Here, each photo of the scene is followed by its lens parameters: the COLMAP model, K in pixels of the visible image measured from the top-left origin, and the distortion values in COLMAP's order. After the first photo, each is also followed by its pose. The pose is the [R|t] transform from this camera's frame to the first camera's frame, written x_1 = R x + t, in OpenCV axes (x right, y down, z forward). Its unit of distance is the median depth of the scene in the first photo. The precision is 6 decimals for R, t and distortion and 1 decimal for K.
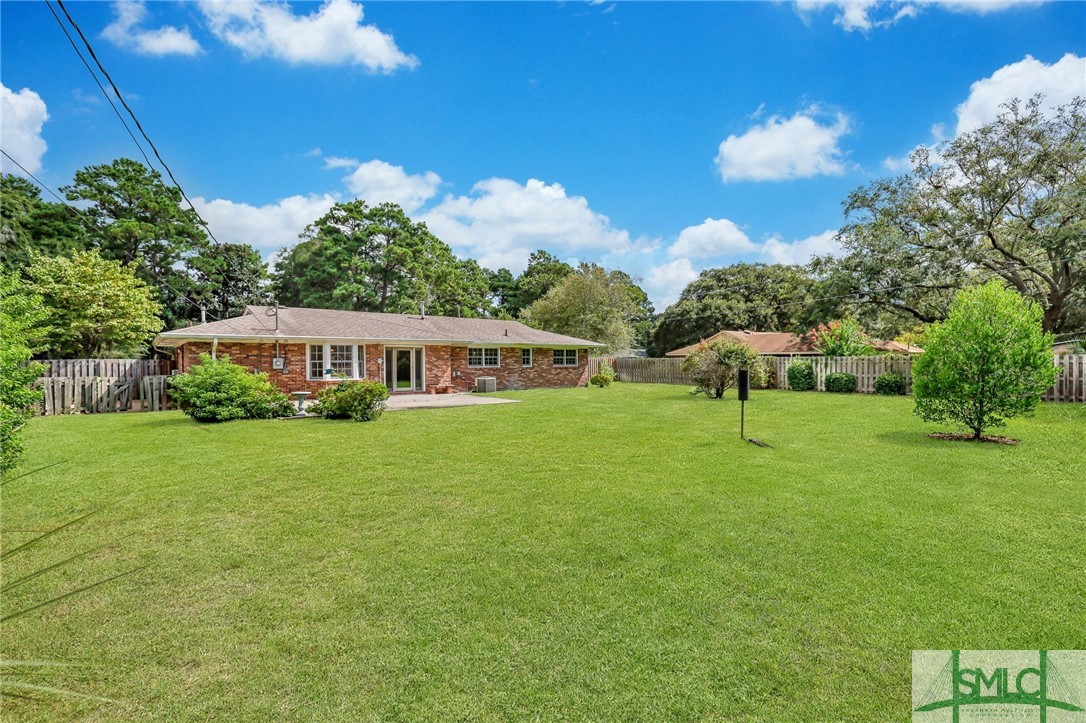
lens RADIAL K [[489.2, 0, 546.0], [0, 489.2, 366.1], [0, 0, 1]] dist [0.011657, 0.000000]
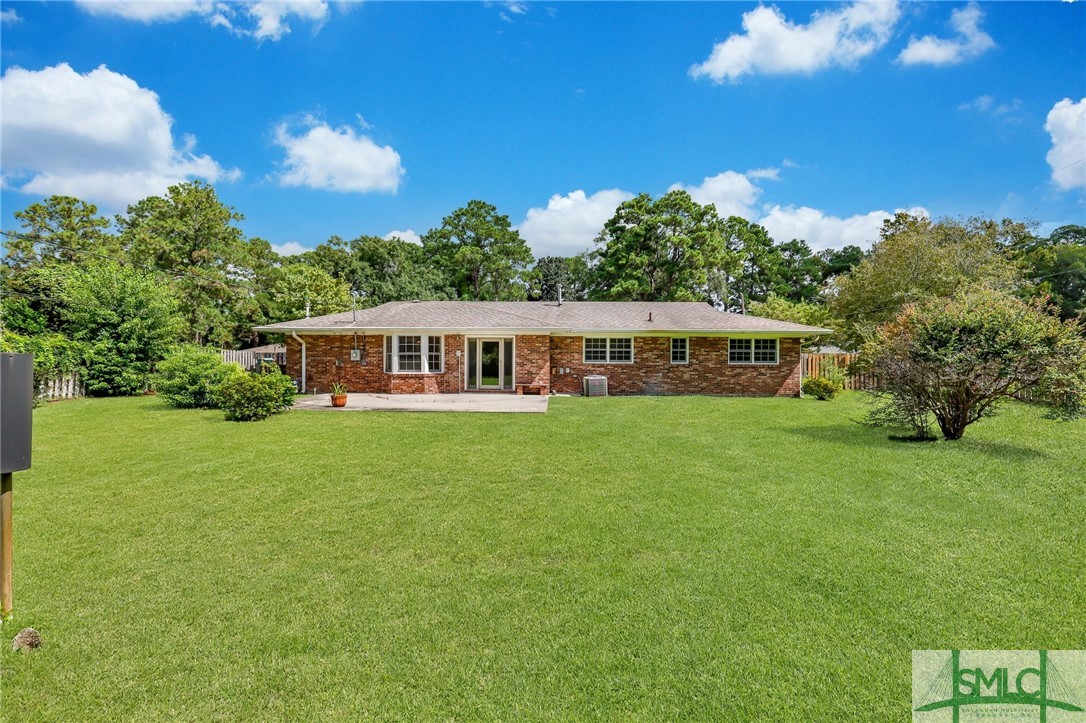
lens RADIAL K [[487.8, 0, 543.0], [0, 487.8, 361.5], [0, 0, 1]] dist [0.000903, 0.000009]
pose [[0.762305, 0.011031, -0.647124, 0.286252], [-0.015689, 0.999876, -0.001438, 0.002280], [0.647028, 0.011249, 0.762383, 0.358945]]
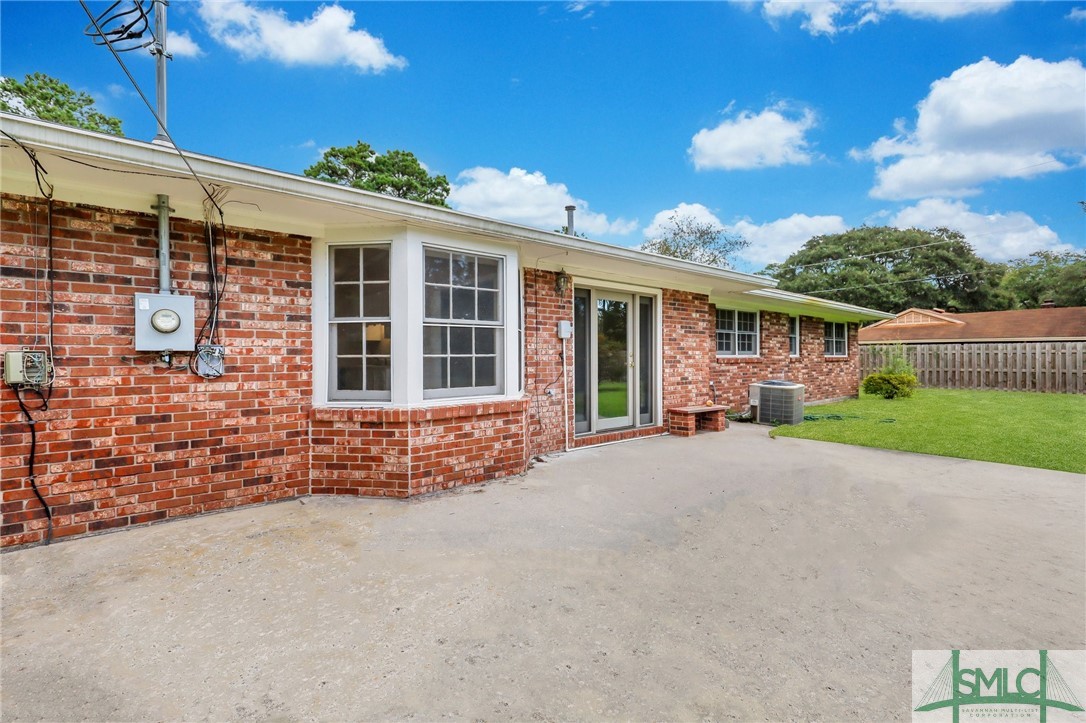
lens RADIAL K [[487.8, 0, 543.0], [0, 487.8, 361.5], [0, 0, 1]] dist [0.000903, 0.000009]
pose [[0.999752, 0.006311, 0.021333, -0.298592], [-0.006403, 0.999971, 0.004224, 0.005739], [-0.021306, -0.004359, 0.999763, 0.596249]]
